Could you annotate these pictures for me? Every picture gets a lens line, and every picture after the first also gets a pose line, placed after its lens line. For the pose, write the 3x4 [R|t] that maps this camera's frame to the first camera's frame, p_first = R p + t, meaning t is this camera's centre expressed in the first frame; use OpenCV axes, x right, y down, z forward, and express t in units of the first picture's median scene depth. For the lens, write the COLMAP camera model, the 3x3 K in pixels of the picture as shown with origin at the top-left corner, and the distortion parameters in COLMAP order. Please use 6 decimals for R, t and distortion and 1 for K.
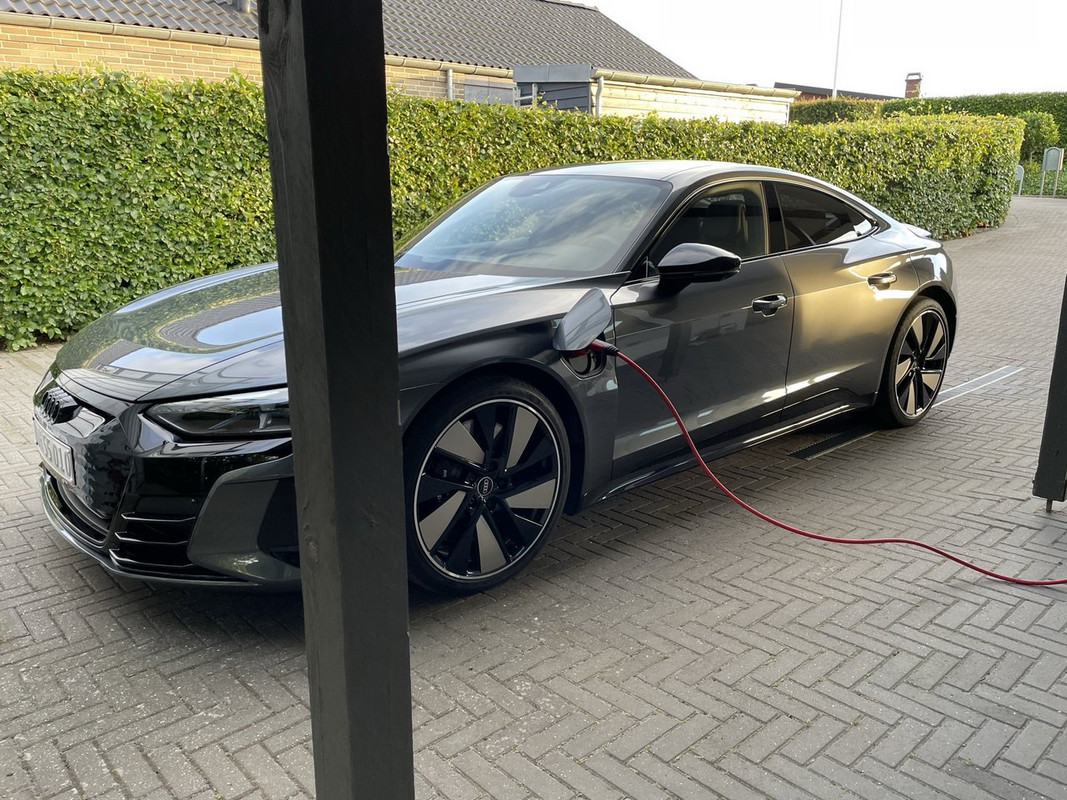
lens RADIAL K [[815.6, 0, 531.8], [0, 815.6, 398.1], [0, 0, 1]] dist [0.046572, -0.041284]
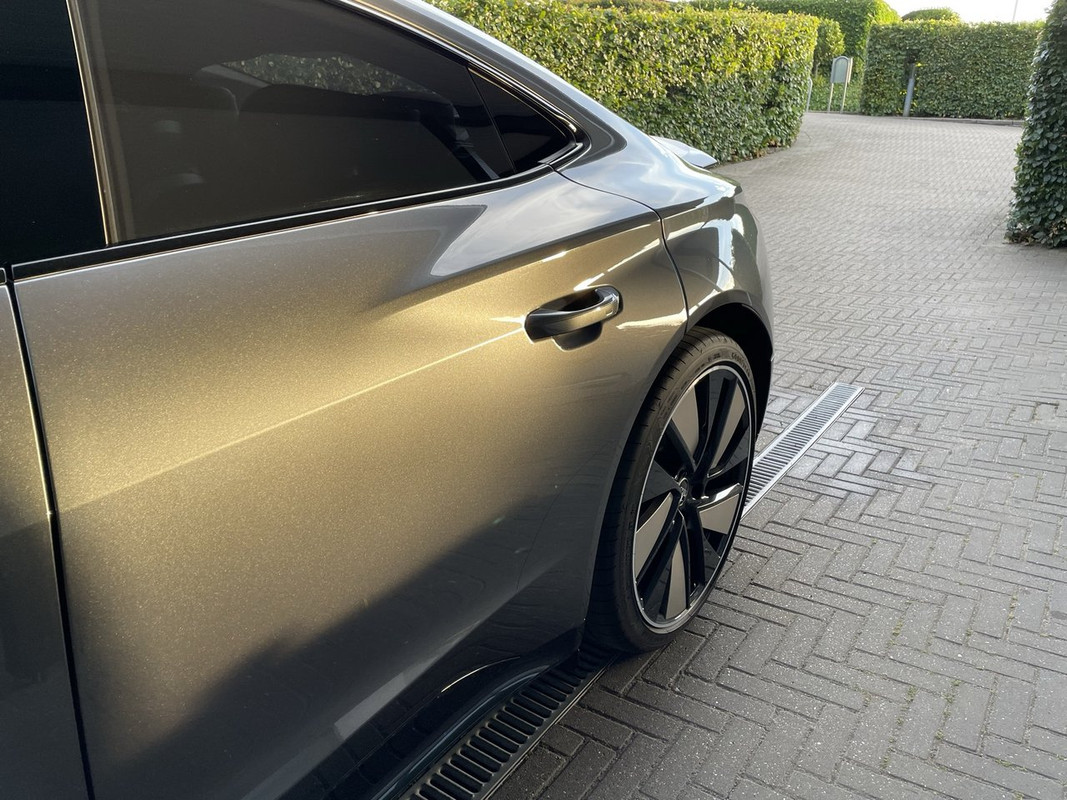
lens RADIAL K [[815.6, 0, 529.4], [0, 815.6, 400.4], [0, 0, 1]] dist [0.046572, -0.041284]
pose [[0.974636, -0.055354, 0.216840, 0.111314], [0.033358, 0.994037, 0.103820, -0.047377], [-0.221294, -0.093954, 0.970671, 0.228035]]
